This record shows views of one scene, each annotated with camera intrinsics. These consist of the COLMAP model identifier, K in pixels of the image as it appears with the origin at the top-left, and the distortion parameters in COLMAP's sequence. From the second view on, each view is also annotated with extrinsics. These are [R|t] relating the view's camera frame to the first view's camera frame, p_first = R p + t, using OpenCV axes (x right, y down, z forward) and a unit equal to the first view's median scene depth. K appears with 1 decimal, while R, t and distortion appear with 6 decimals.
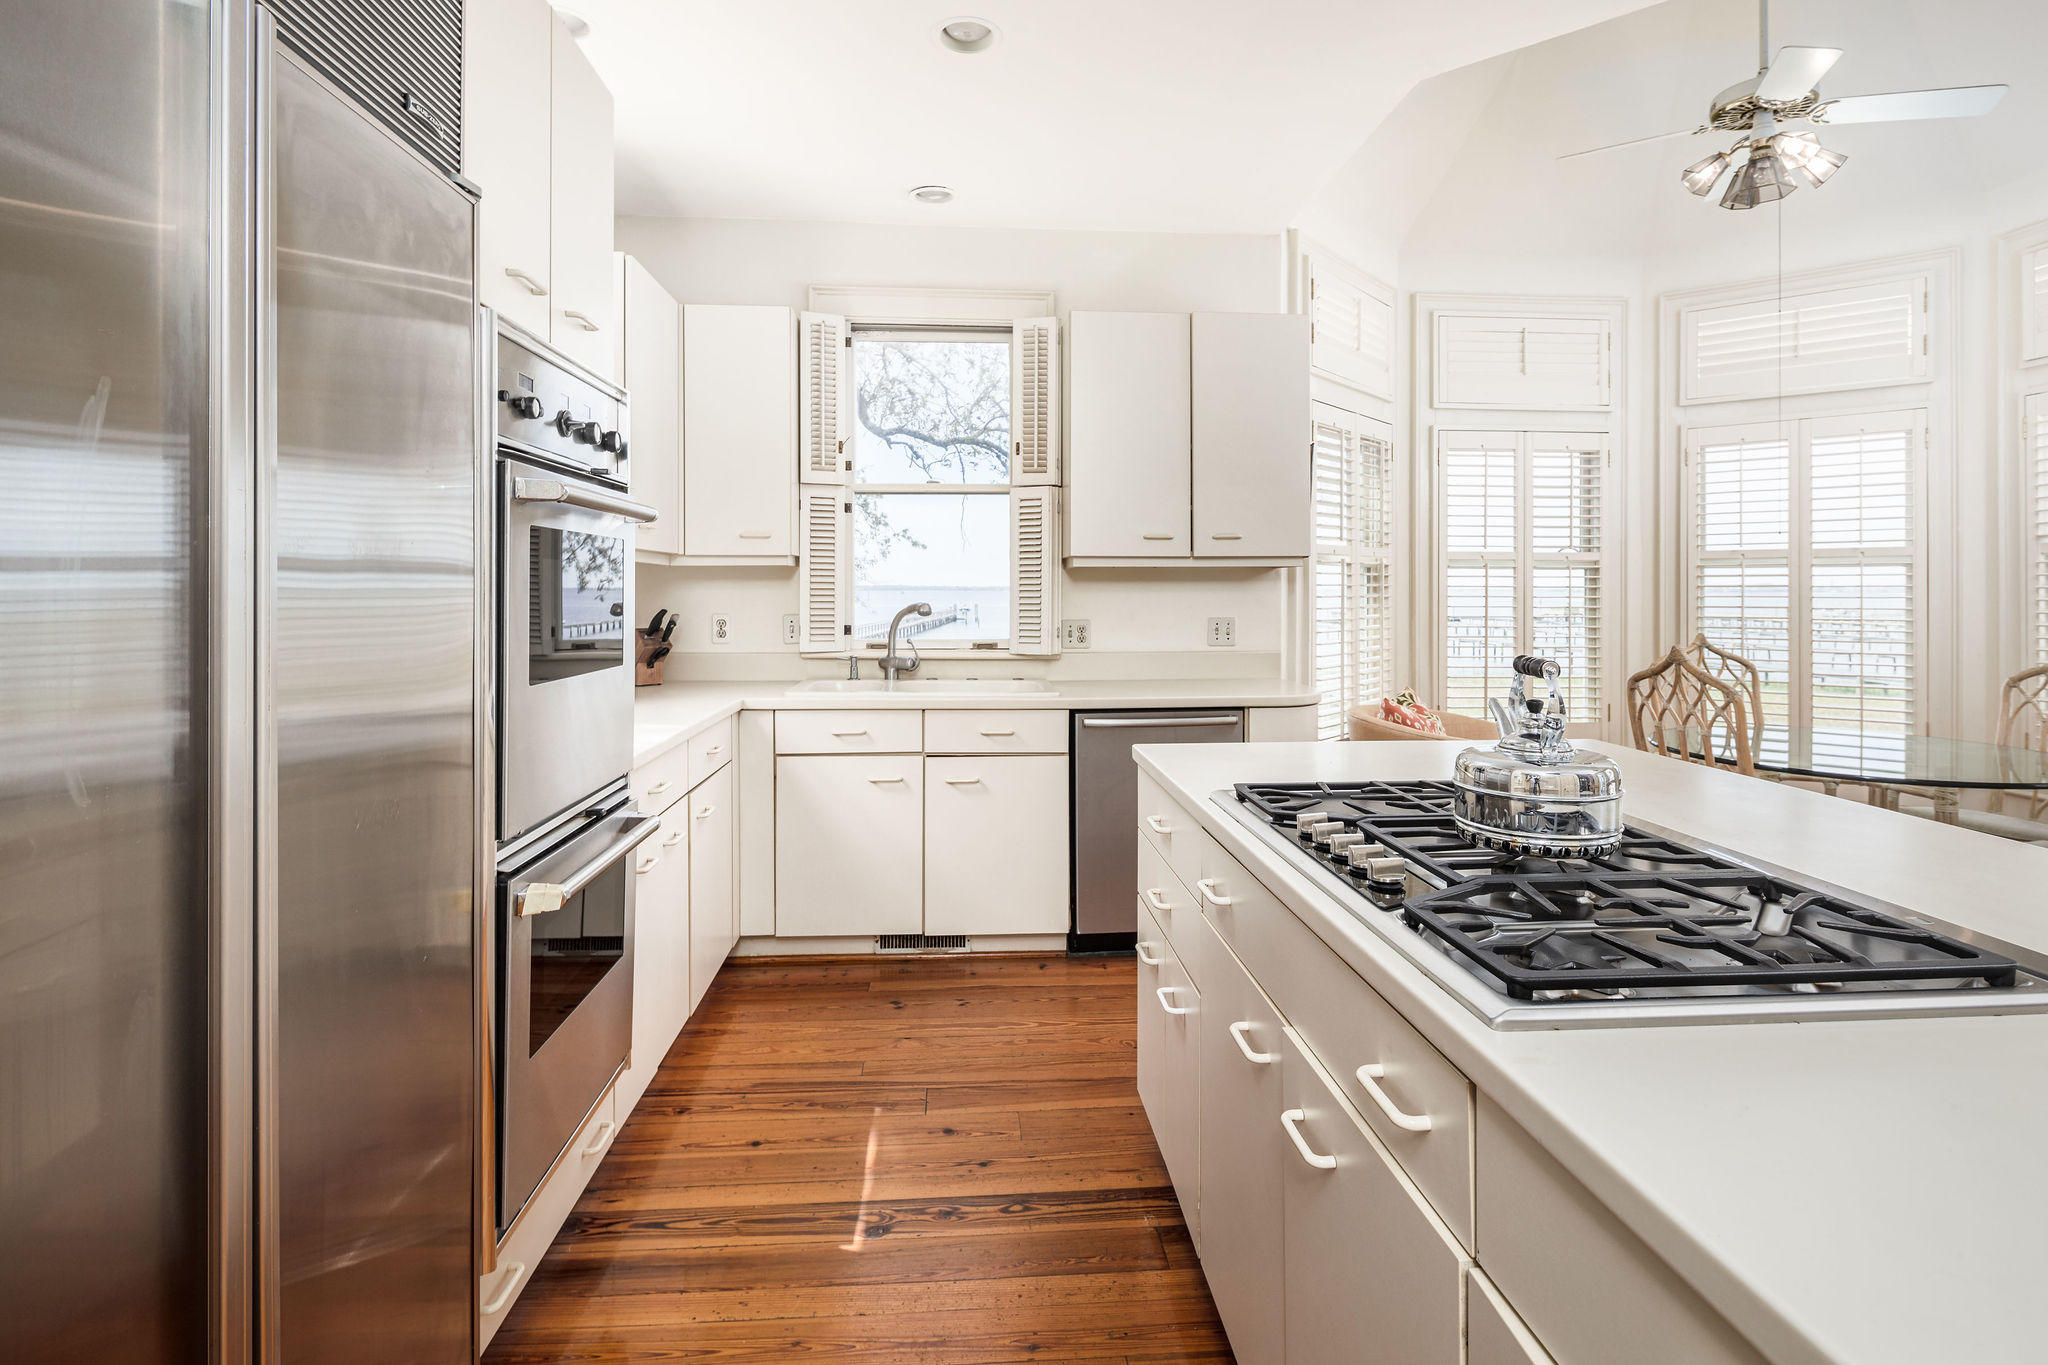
lens RADIAL K [[1006.8, 0, 1047.9], [0, 1006.8, 594.8], [0, 0, 1]] dist [0.004051, -0.000039]
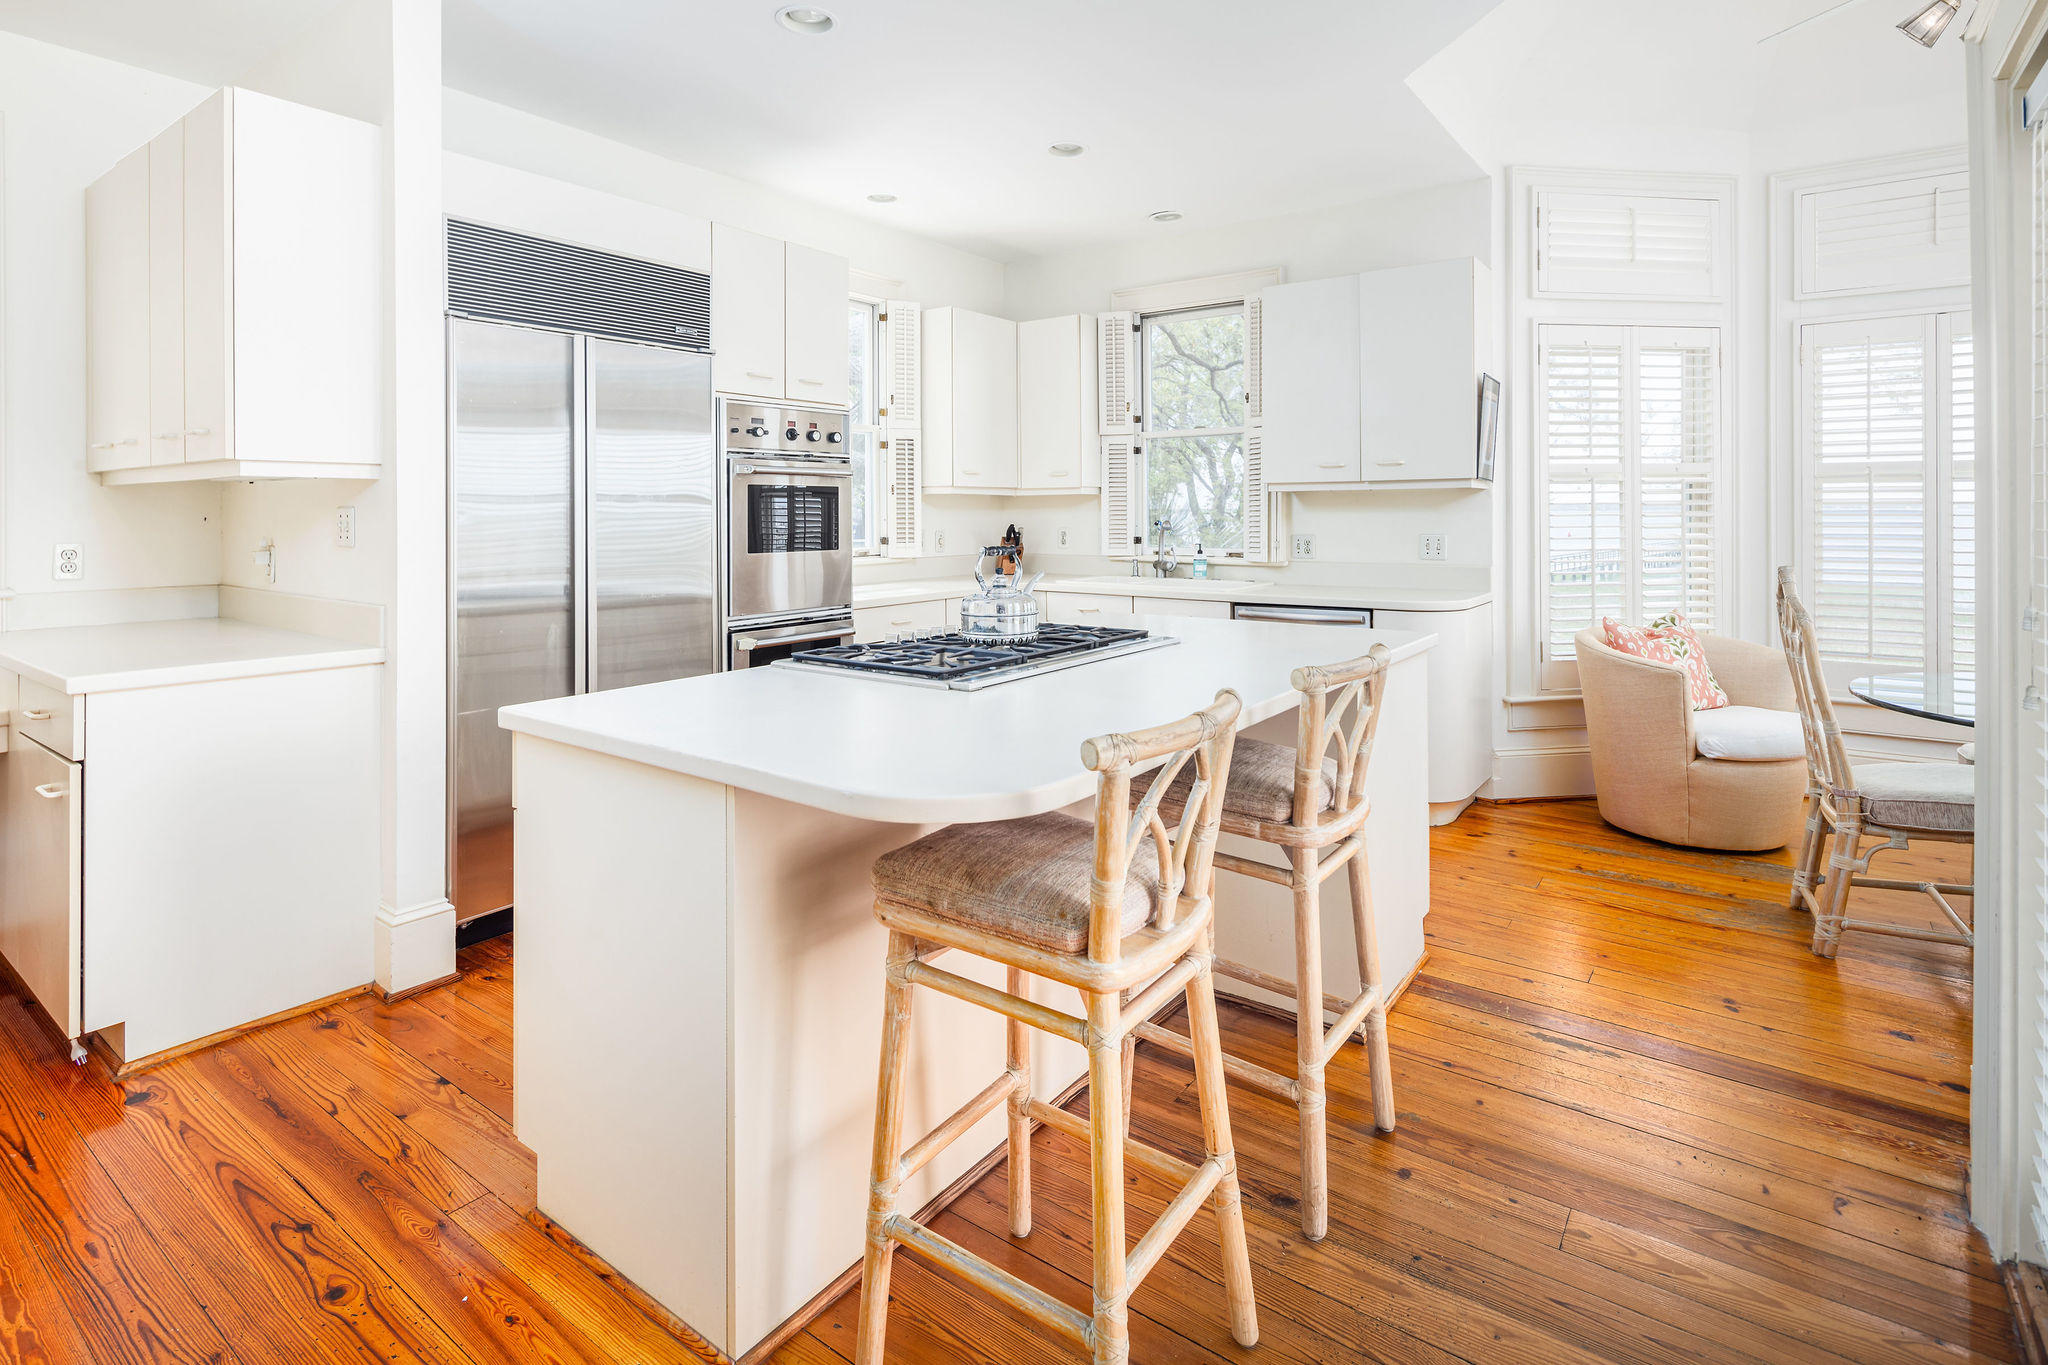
lens RADIAL K [[1006.8, 0, 1021.3], [0, 1006.8, 512.8], [0, 0, 1]] dist [0.004051, -0.000039]
pose [[0.762899, -0.002532, -0.646513, 0.555938], [0.001999, 0.999997, -0.001558, -0.000127], [0.646514, -0.000104, 0.762902, -0.138148]]
